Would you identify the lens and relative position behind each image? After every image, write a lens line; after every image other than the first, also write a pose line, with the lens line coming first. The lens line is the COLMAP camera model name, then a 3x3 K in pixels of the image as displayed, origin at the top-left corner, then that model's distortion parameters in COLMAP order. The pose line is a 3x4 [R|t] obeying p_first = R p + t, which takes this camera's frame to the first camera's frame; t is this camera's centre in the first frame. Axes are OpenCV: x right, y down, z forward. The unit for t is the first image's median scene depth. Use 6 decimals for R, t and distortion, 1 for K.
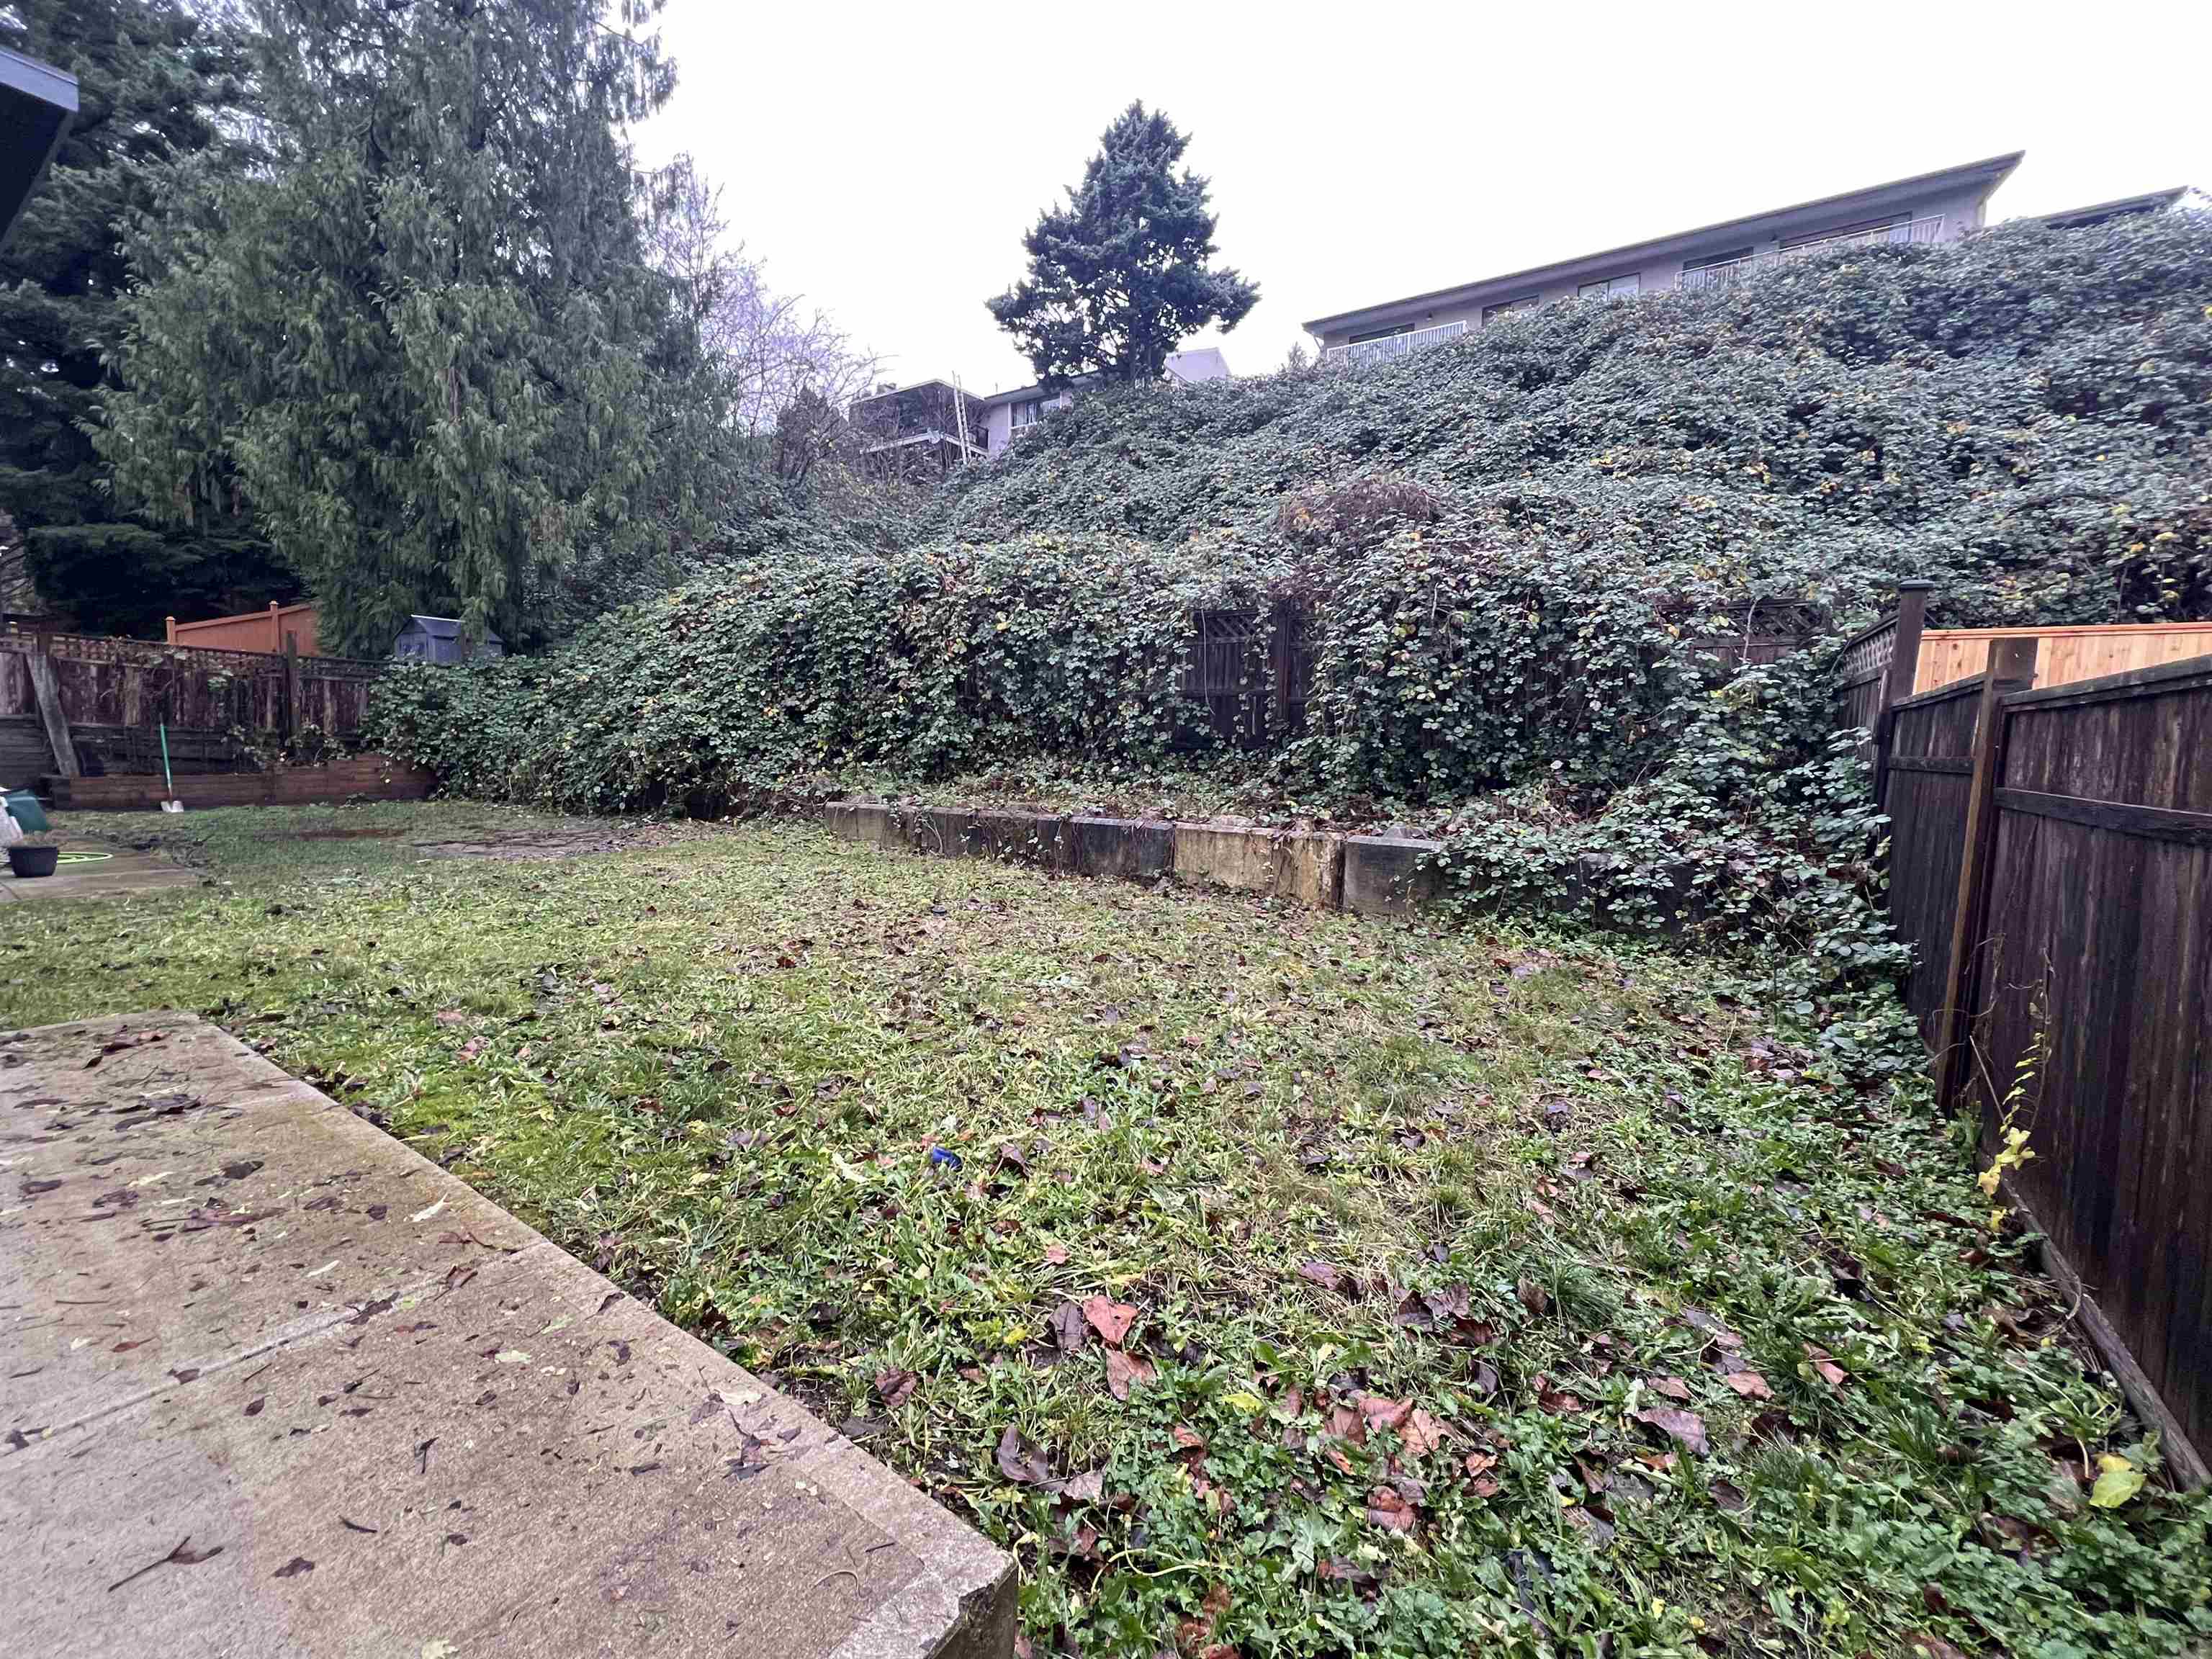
lens RADIAL K [[911.1, 0, 1099.5], [0, 911.1, 823.1], [0, 0, 1]] dist [0.000320, 0.000478]
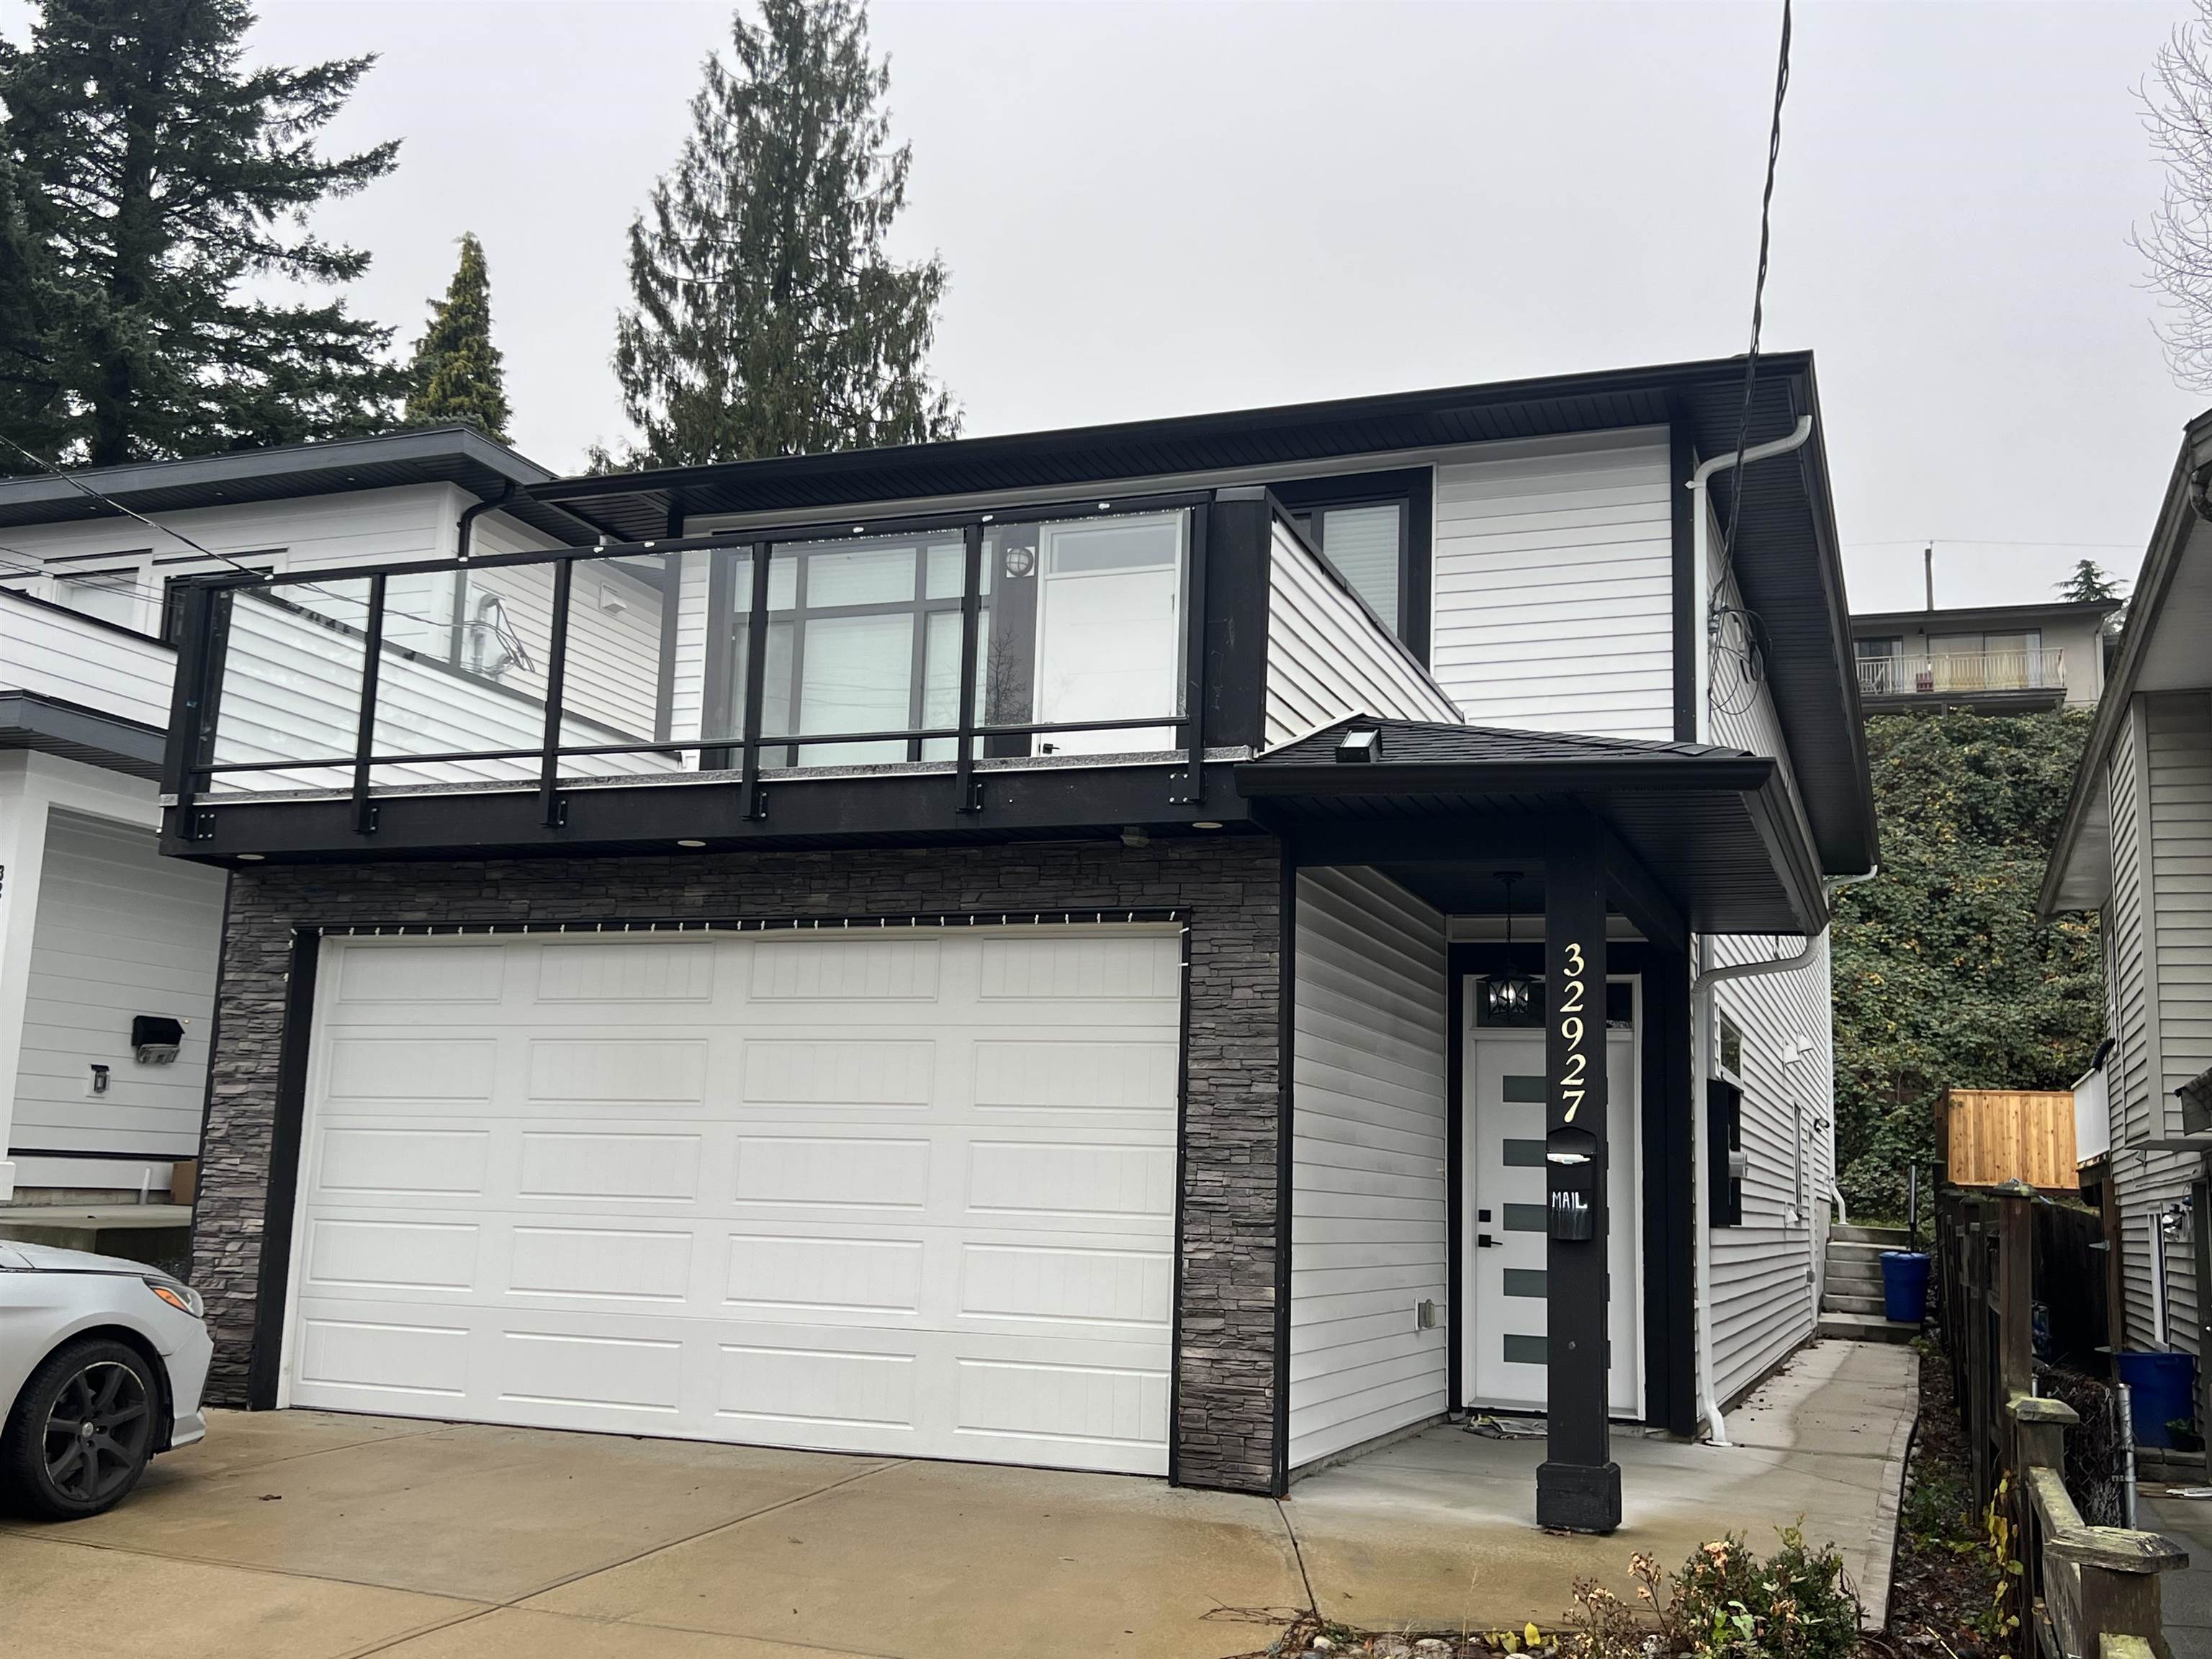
lens RADIAL K [[2133.0, 0, 1106.0], [0, 2133.0, 829.5], [0, 0, 1]] dist [0.056643, -0.000774]
pose [[0.976754, 0.042563, 0.210093, -1.202650], [0.009844, 0.970148, -0.242313, 0.222275], [-0.214135, 0.238748, 0.947178, -1.937145]]
